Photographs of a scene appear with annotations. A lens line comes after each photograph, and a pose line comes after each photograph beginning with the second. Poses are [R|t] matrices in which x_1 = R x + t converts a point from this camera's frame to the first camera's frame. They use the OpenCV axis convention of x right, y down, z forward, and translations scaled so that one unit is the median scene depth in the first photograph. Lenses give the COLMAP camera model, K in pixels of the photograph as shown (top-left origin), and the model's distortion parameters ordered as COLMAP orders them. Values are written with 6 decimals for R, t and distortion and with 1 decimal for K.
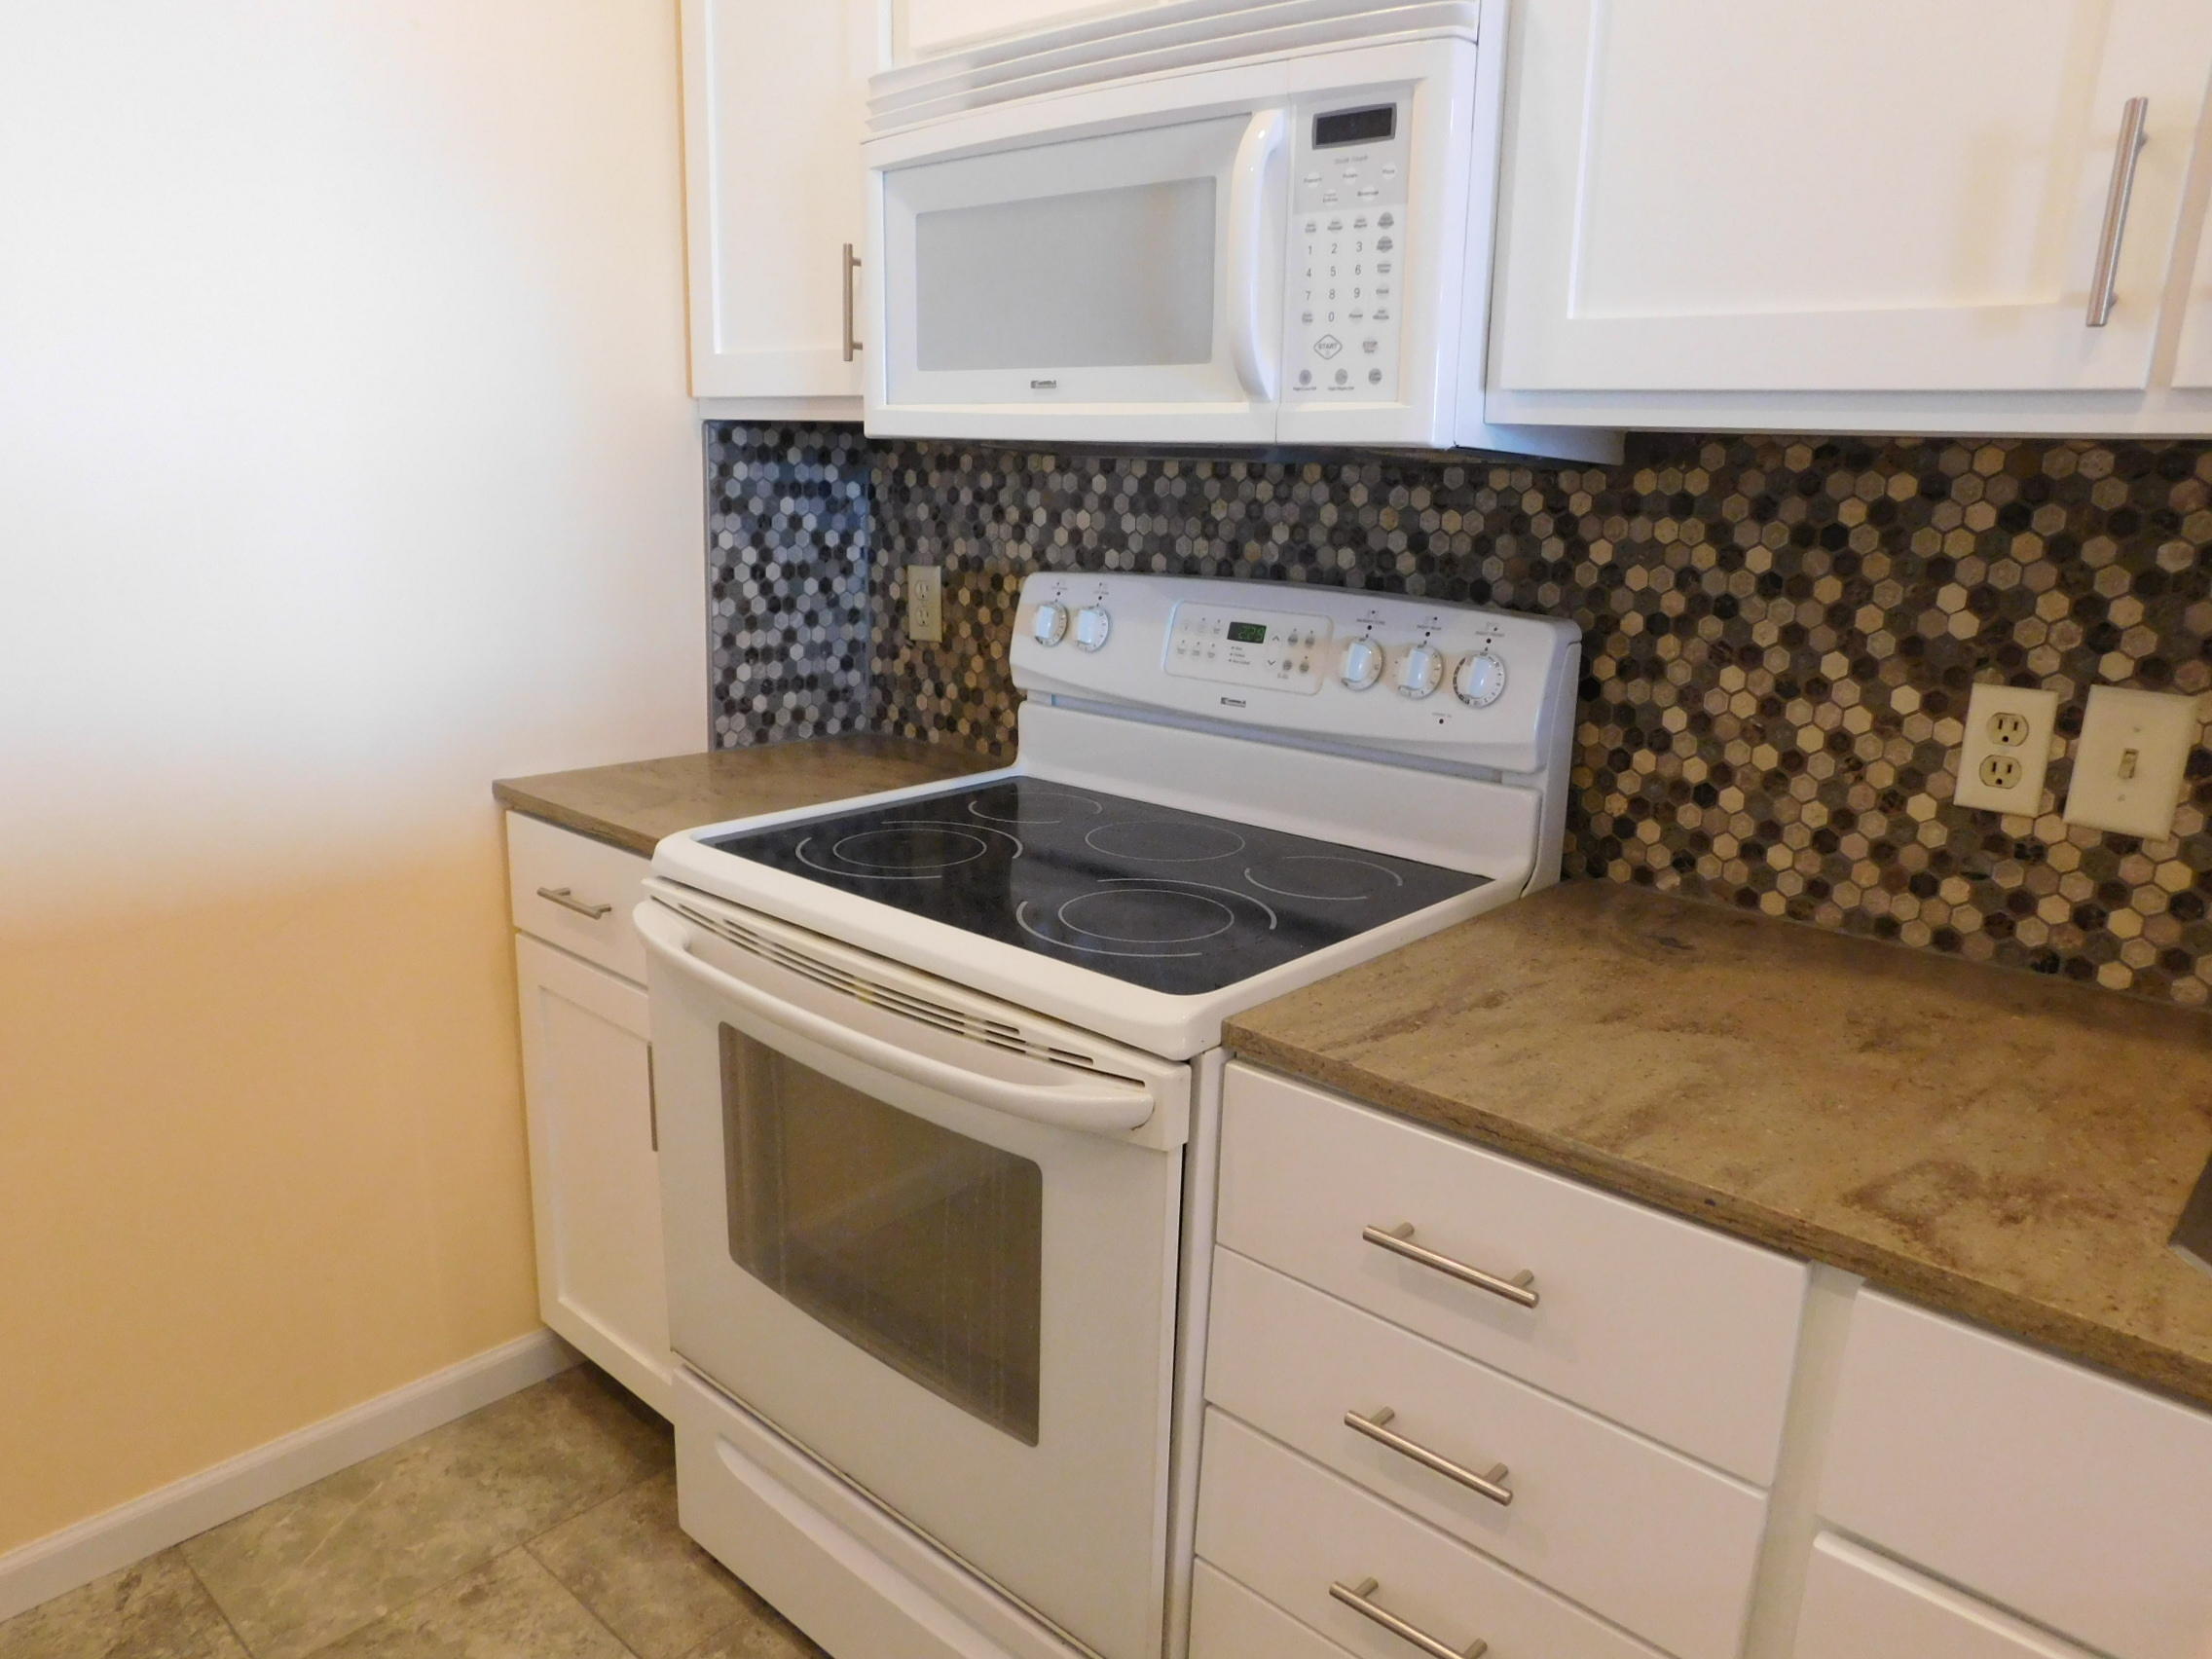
lens RADIAL K [[1531.5, 0, 1096.9], [0, 1531.5, 833.4], [0, 0, 1]] dist [-0.058856, 0.044752]
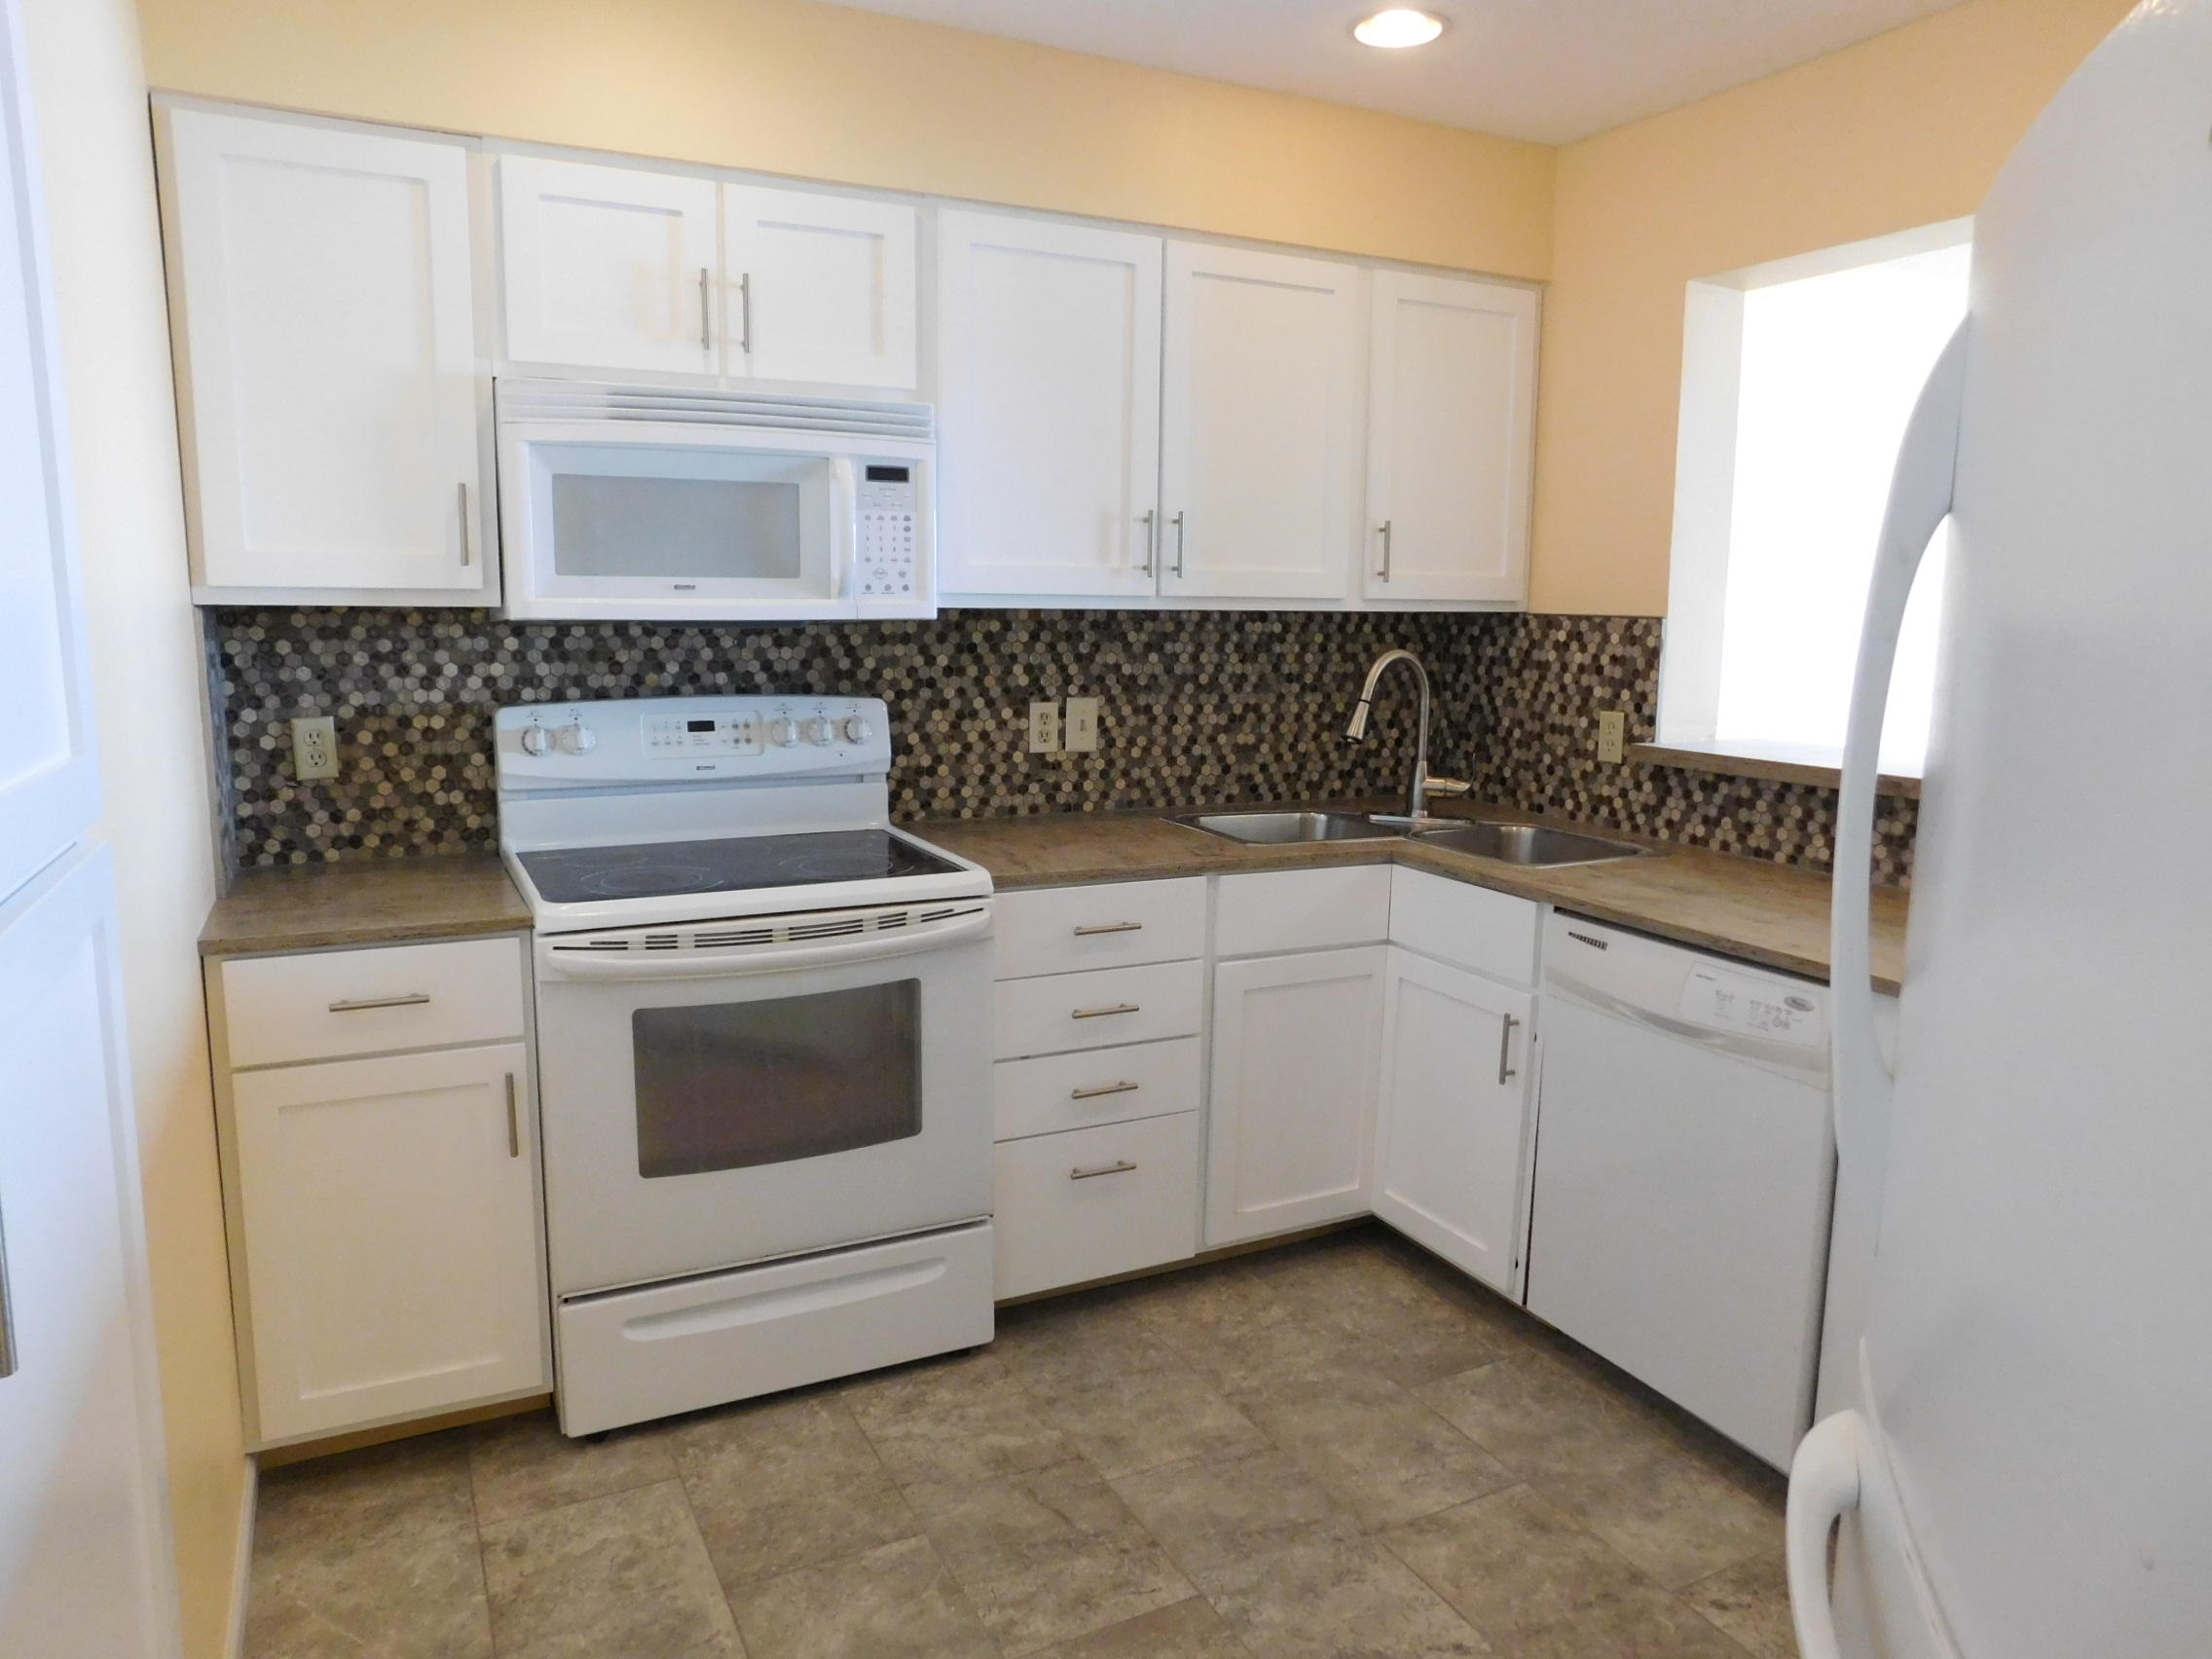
lens RADIAL K [[1469.7, 0, 1095.1], [0, 1469.7, 824.9], [0, 0, 1]] dist [-0.065699, 0.056869]
pose [[0.361372, -0.165204, 0.917670, -1.321156], [0.222685, 0.970991, 0.087111, -0.074514], [-0.905440, 0.172872, 0.387678, 0.006471]]
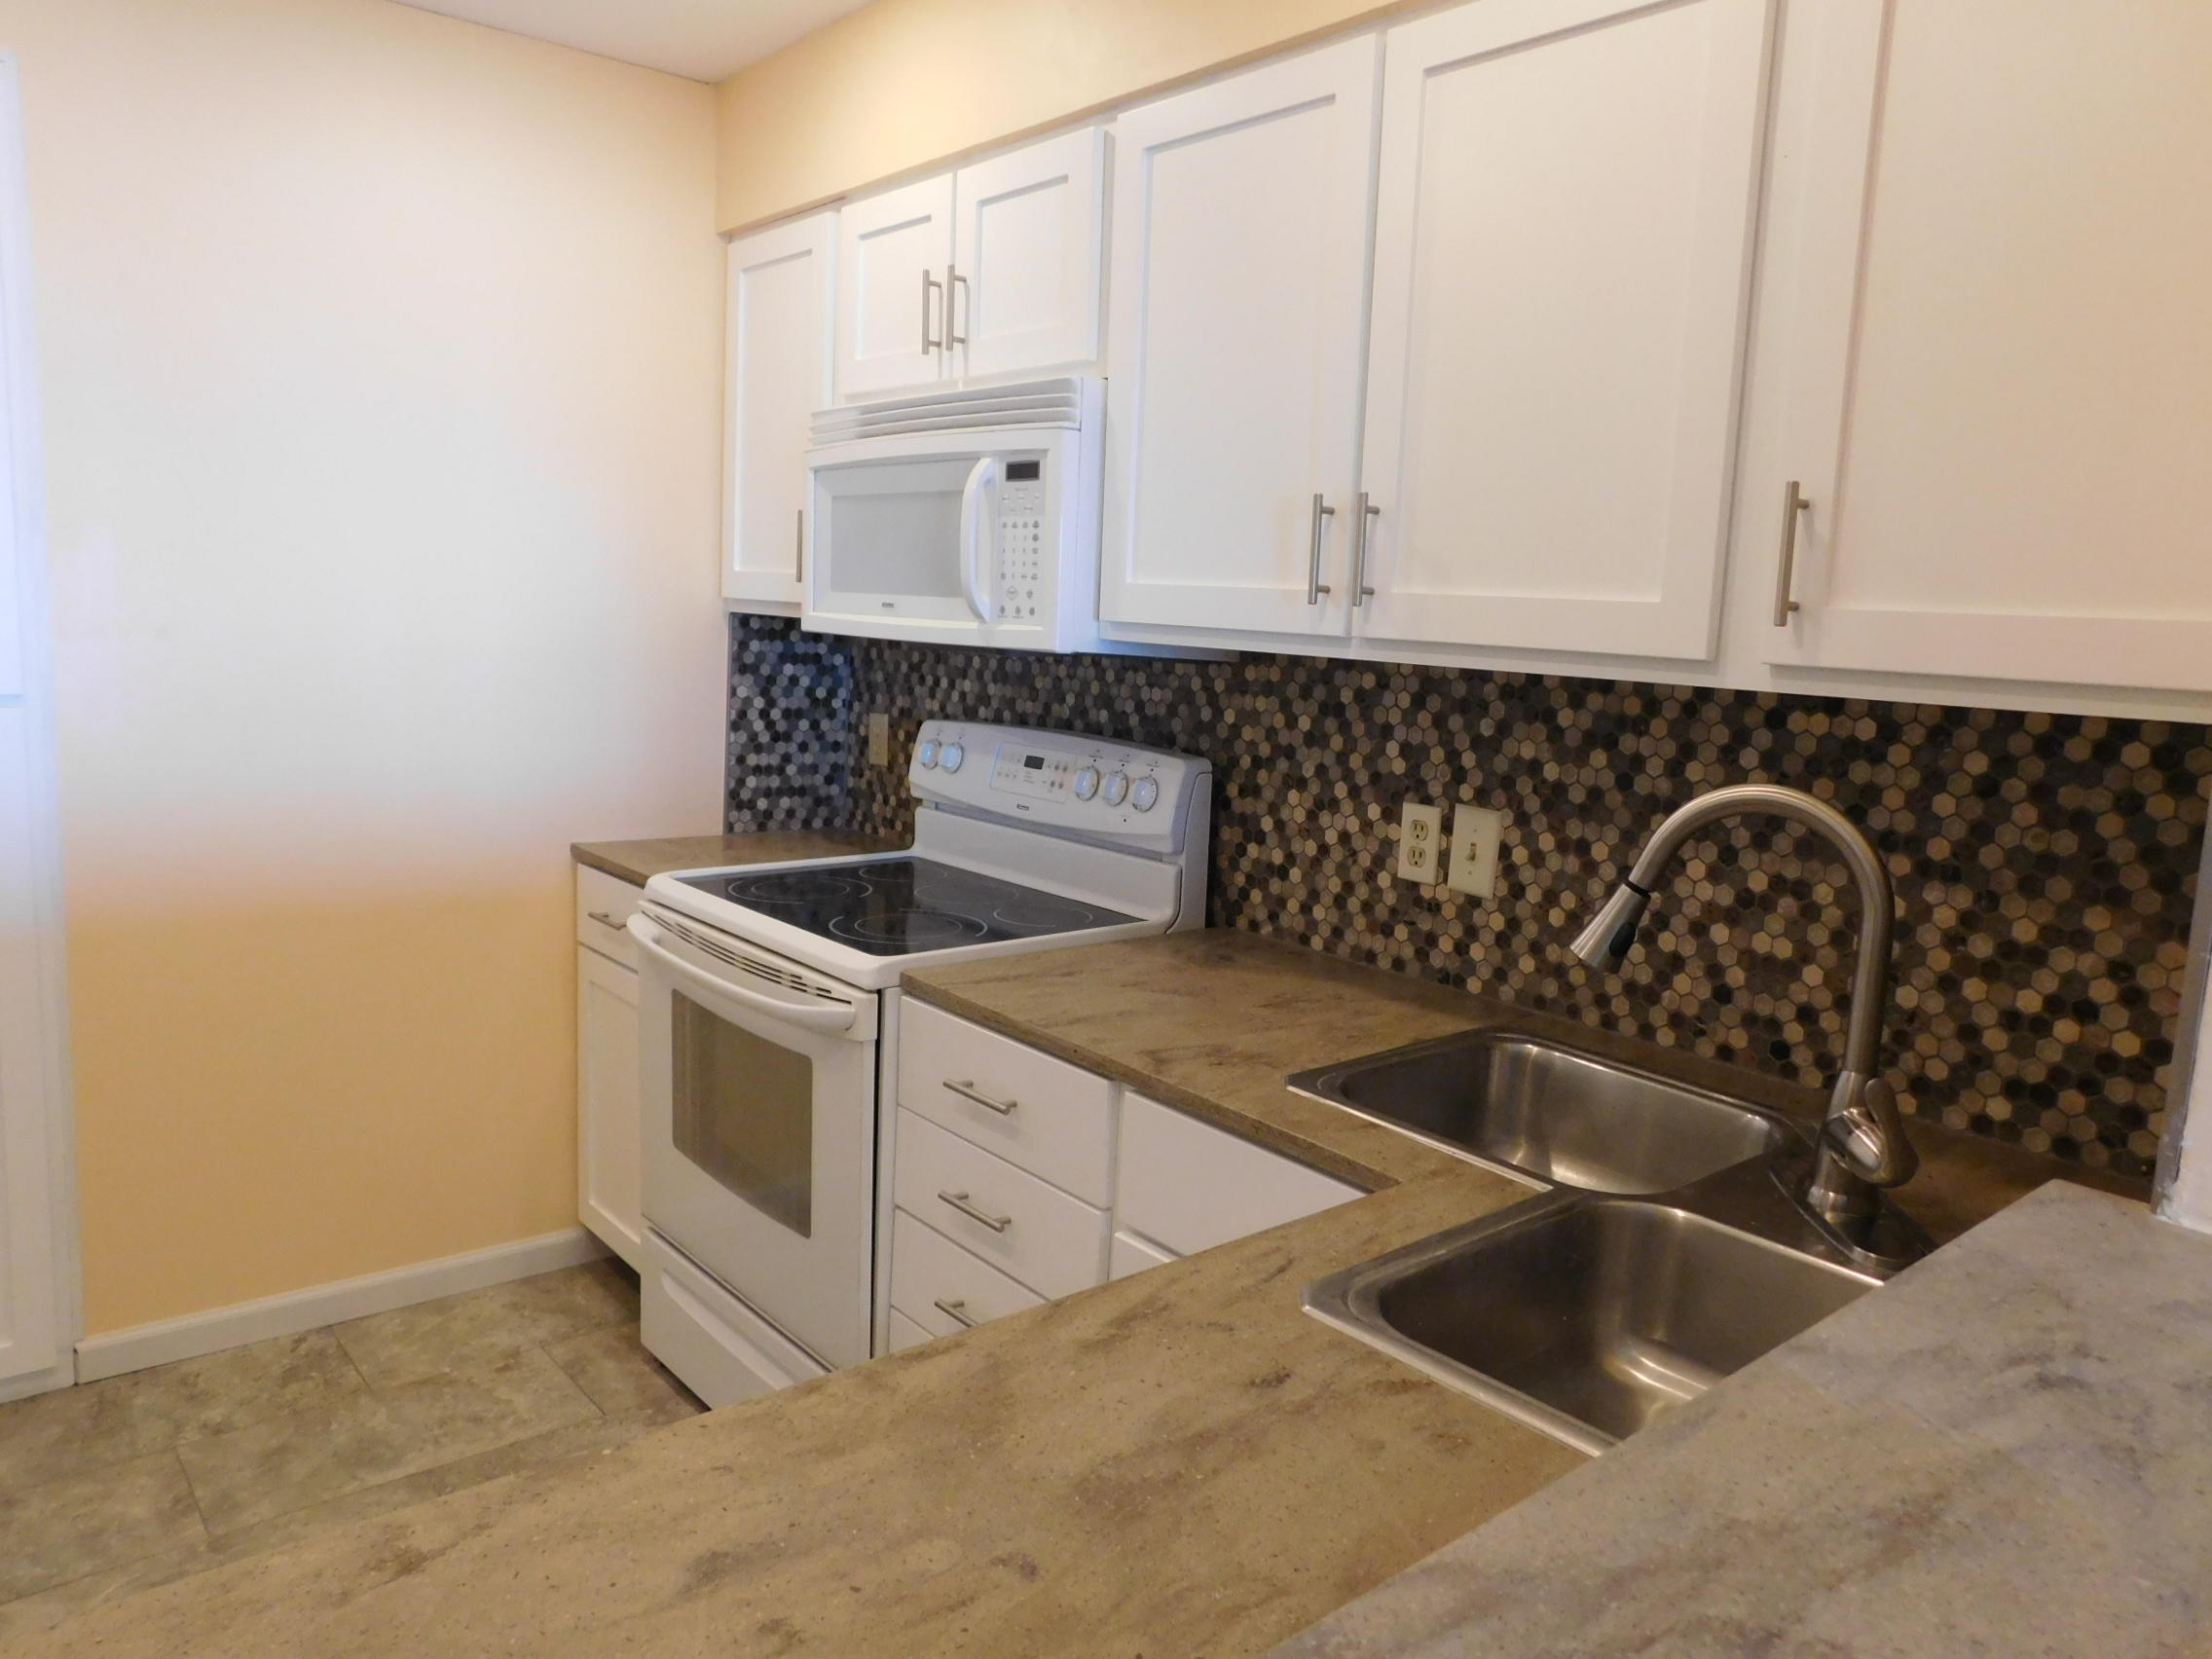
lens RADIAL K [[1531.5, 0, 1082.7], [0, 1531.5, 830.6], [0, 0, 1]] dist [-0.058856, 0.044752]
pose [[0.990372, 0.039435, -0.132694, 0.375820], [-0.052389, 0.994042, -0.095586, 0.085775], [0.128134, 0.101618, 0.986537, -0.531786]]
